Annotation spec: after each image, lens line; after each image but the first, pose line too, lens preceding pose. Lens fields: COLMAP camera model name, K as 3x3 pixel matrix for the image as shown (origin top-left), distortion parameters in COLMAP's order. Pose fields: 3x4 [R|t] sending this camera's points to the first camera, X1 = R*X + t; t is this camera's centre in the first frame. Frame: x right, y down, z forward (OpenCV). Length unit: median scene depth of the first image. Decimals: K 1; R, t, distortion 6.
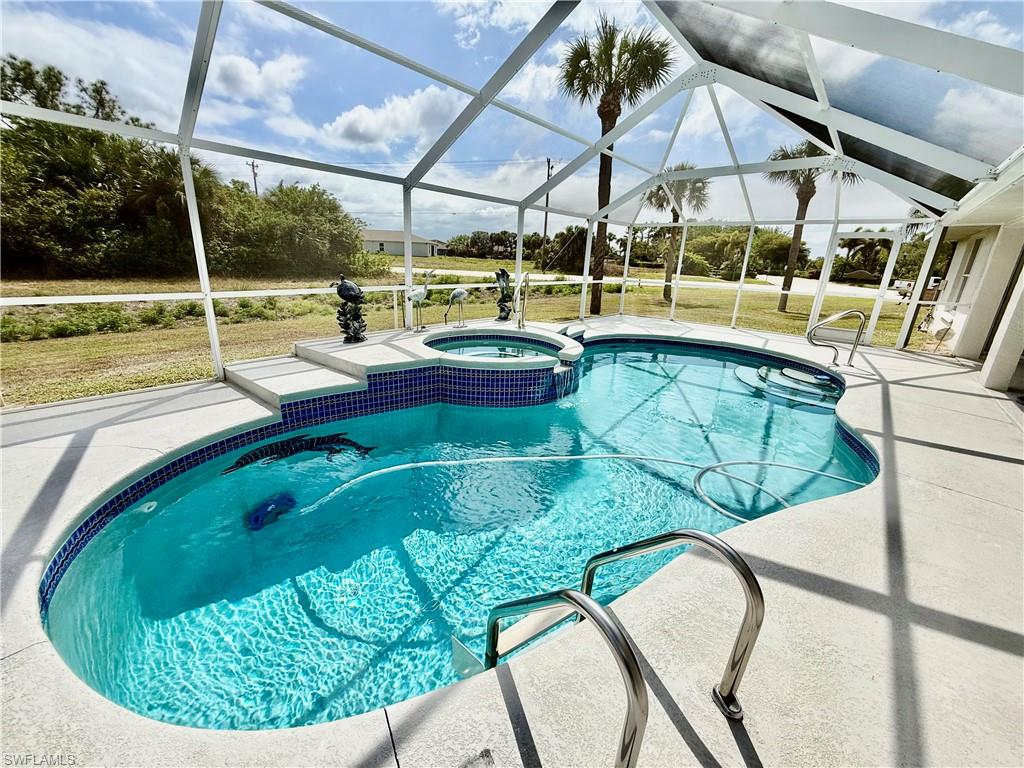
lens RADIAL K [[409.5, 0, 509.3], [0, 409.5, 383.2], [0, 0, 1]] dist [0.000014, 0.000160]
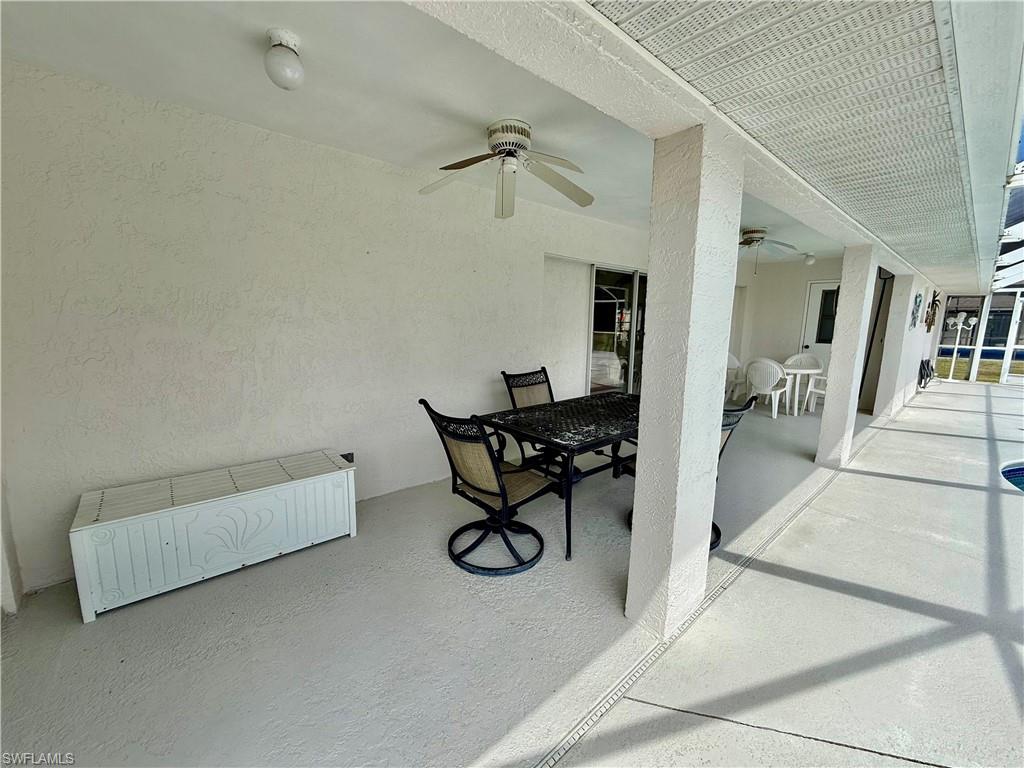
lens RADIAL K [[409.5, 0, 509.3], [0, 409.5, 383.2], [0, 0, 1]] dist [0.000014, 0.000160]
pose [[-0.988868, -0.073786, 0.129210, 0.513875], [-0.009314, 0.897376, 0.441168, -0.137803], [-0.148502, 0.435054, -0.888074, 0.505146]]
